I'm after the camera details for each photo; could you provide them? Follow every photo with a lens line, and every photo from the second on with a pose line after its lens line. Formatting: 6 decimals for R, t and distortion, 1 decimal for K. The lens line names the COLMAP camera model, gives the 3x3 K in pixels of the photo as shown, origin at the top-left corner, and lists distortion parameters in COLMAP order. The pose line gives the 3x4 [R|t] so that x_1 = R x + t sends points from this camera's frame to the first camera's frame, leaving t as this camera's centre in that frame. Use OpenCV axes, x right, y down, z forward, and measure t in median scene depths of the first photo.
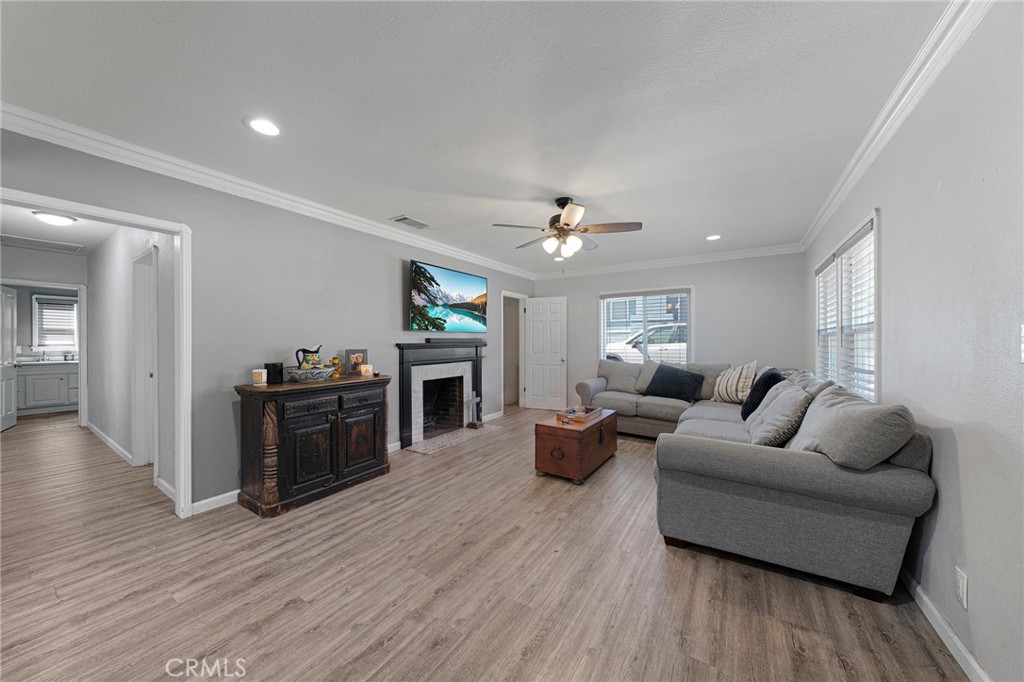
lens RADIAL K [[348.0, 0, 513.8], [0, 348.0, 342.4], [0, 0, 1]] dist [-0.008586, -0.000126]
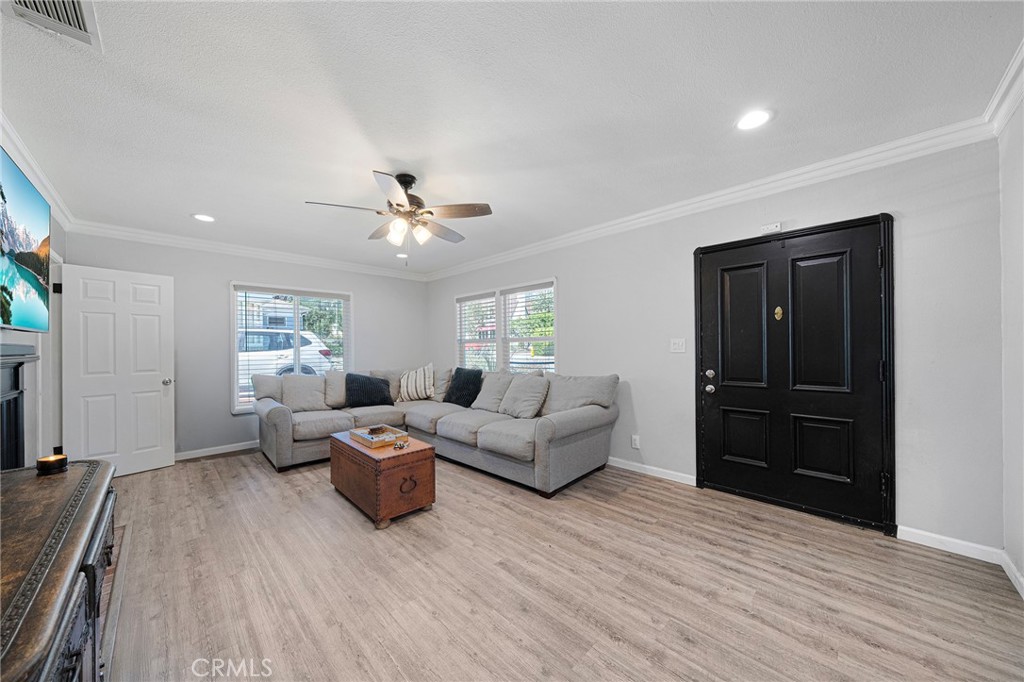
lens RADIAL K [[348.0, 0, 504.2], [0, 348.0, 345.6], [0, 0, 1]] dist [-0.008586, -0.000126]
pose [[0.219913, 0.002335, 0.975517, -0.596781], [0.013464, 0.999895, -0.005429, -0.000644], [-0.975427, 0.014329, 0.219858, 0.574292]]
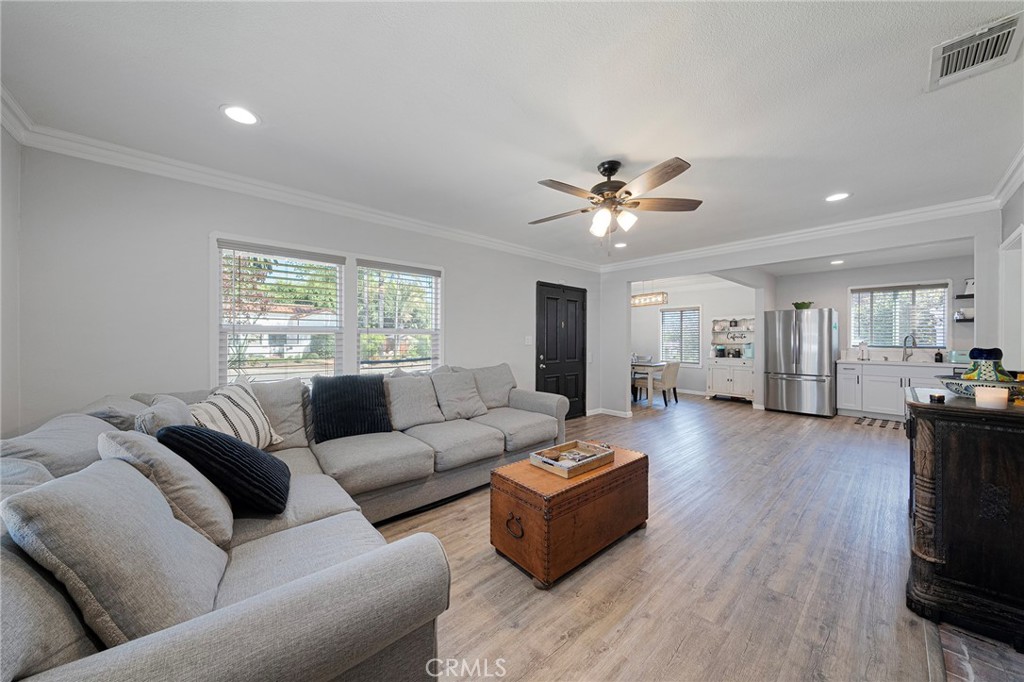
lens RADIAL K [[348.0, 0, 506.7], [0, 348.0, 338.1], [0, 0, 1]] dist [-0.008586, -0.000126]
pose [[-0.960218, 0.001696, 0.279247, 0.140146], [0.001439, 0.999998, -0.001126, -0.008724], [-0.279249, -0.000680, -0.960219, 1.775595]]
